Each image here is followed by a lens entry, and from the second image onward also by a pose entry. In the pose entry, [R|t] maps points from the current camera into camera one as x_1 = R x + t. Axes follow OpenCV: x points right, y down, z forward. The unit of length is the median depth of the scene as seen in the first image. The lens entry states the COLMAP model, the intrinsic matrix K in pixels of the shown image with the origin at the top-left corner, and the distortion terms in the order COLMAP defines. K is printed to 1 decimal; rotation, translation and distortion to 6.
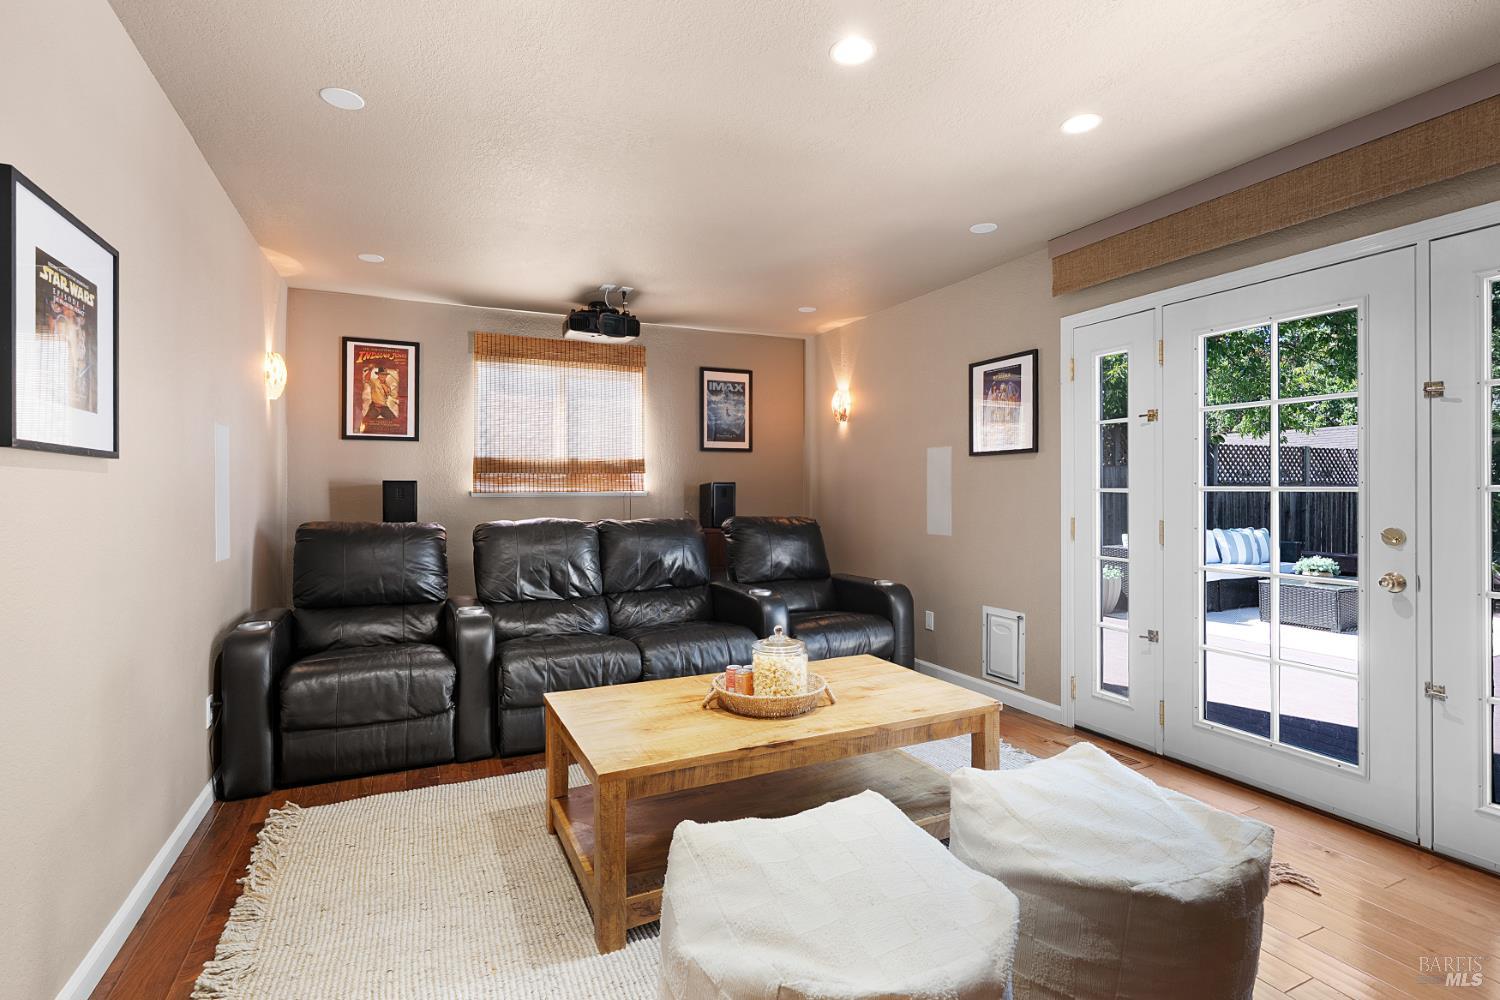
lens RADIAL K [[721.5, 0, 742.7], [0, 721.5, 496.4], [0, 0, 1]] dist [0.001631, 0.000191]
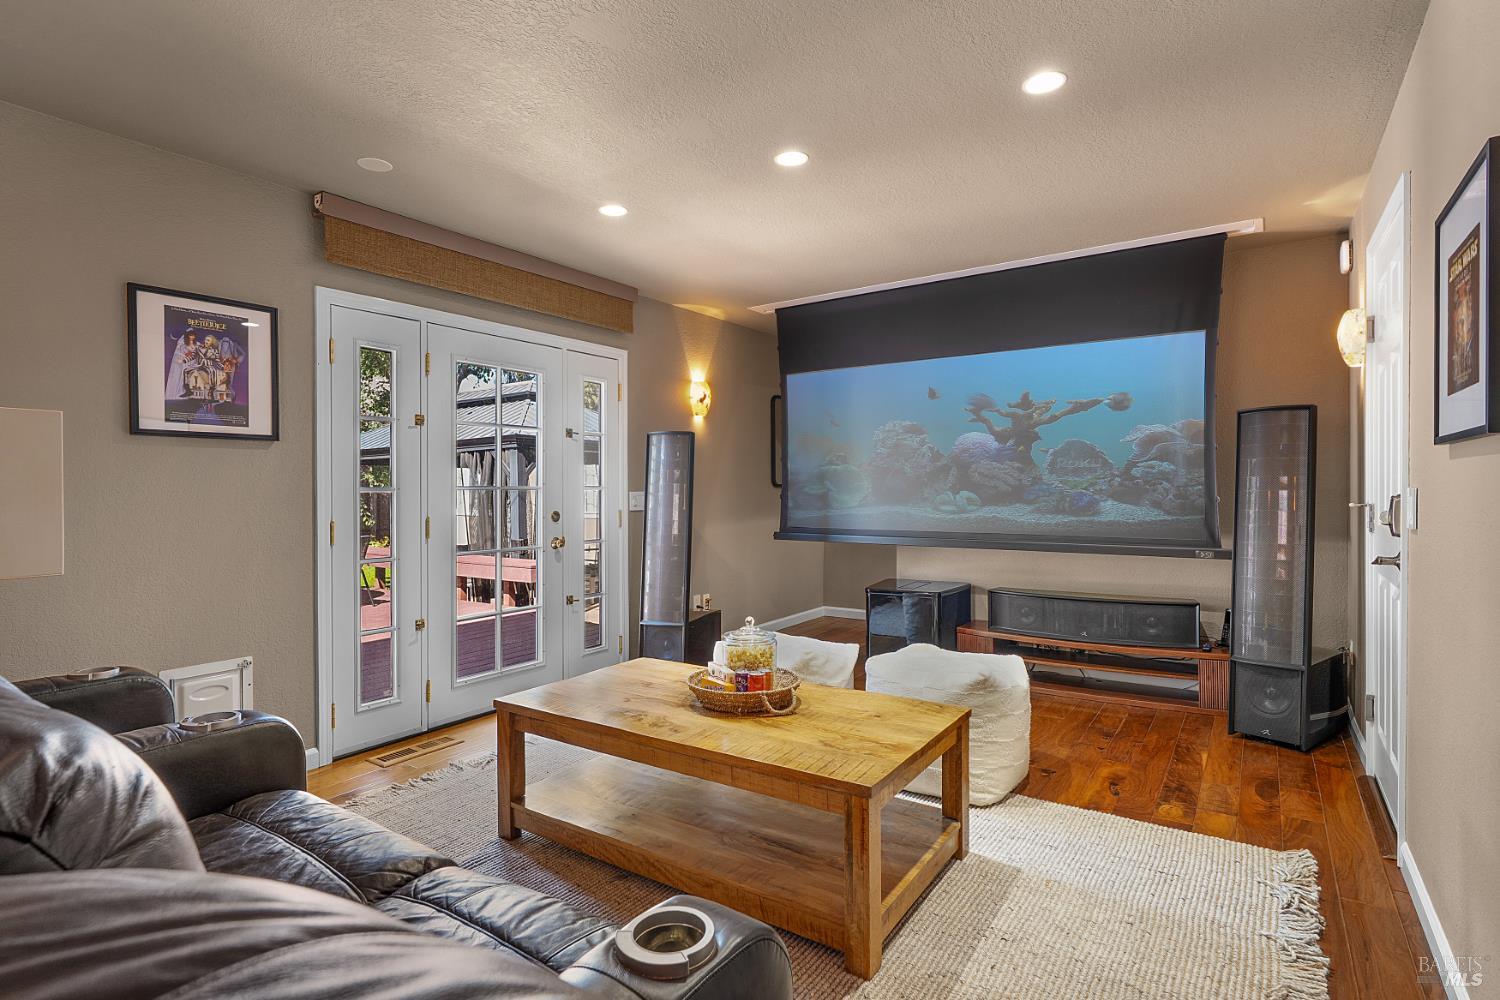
lens RADIAL K [[761.5, 0, 748.6], [0, 761.5, 494.1], [0, 0, 1]] dist [0.003331, 0.000485]
pose [[-0.520904, -0.004773, 0.853602, -0.561422], [0.015794, 0.999759, 0.015229, -0.008464], [-0.853469, 0.021415, -0.520703, 0.998287]]
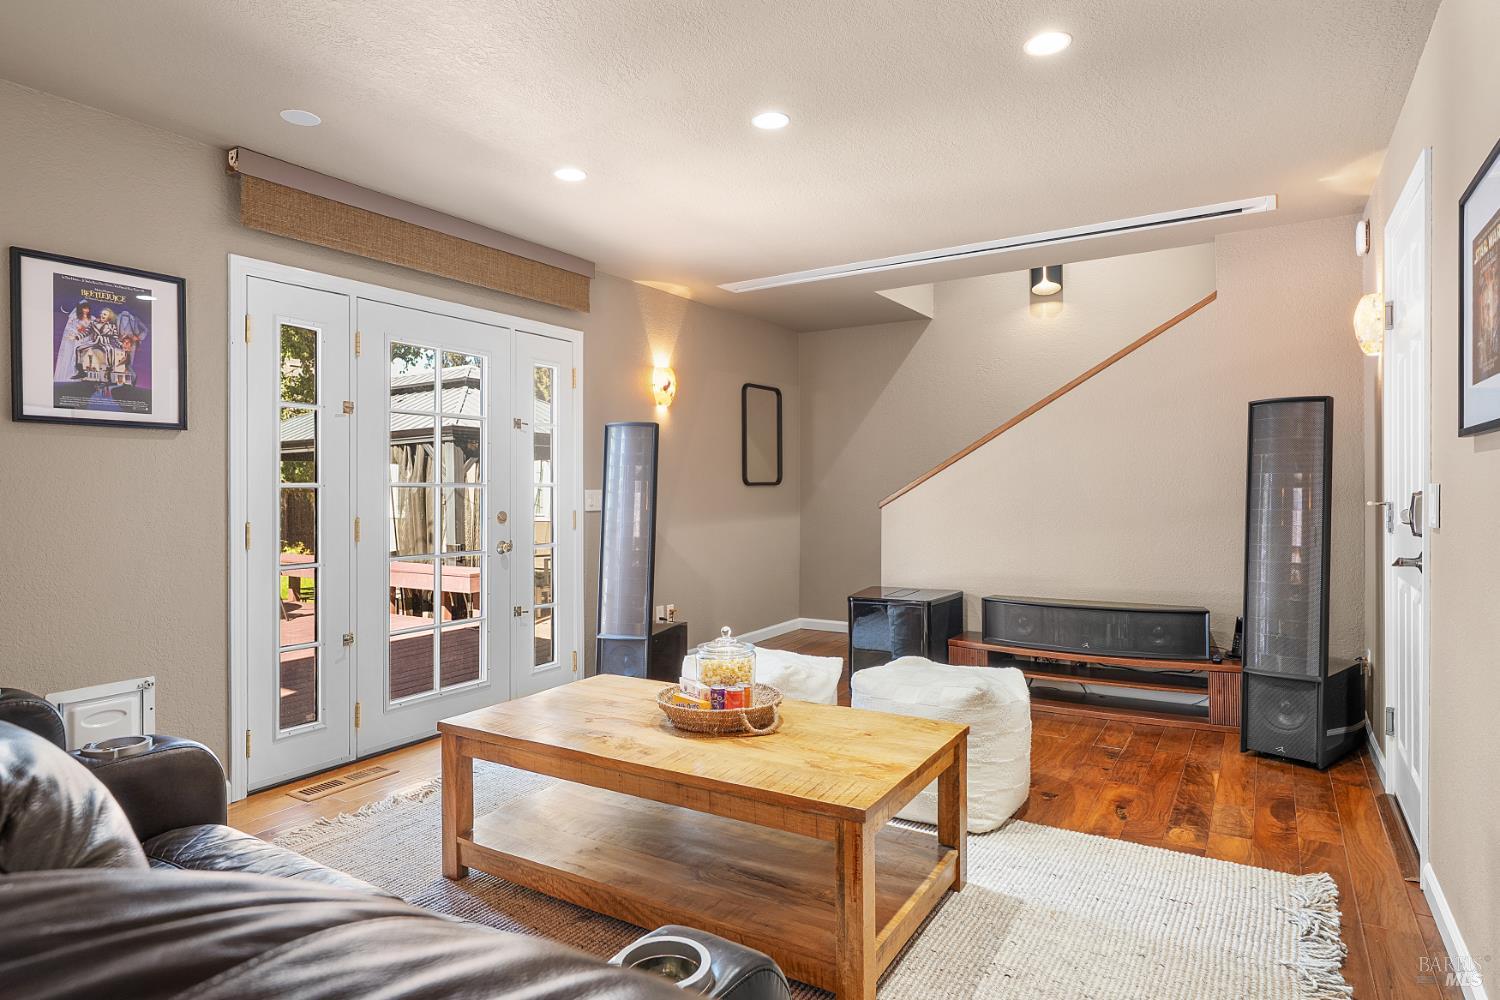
lens RADIAL K [[853.3, 0, 746.4], [0, 853.3, 492.0], [0, 0, 1]] dist [0.005360, 0.000476]
pose [[-0.558705, -0.001344, 0.829366, -0.560941], [0.014438, 0.999831, 0.011346, -0.004319], [-0.829241, 0.018313, -0.558591, 1.015026]]
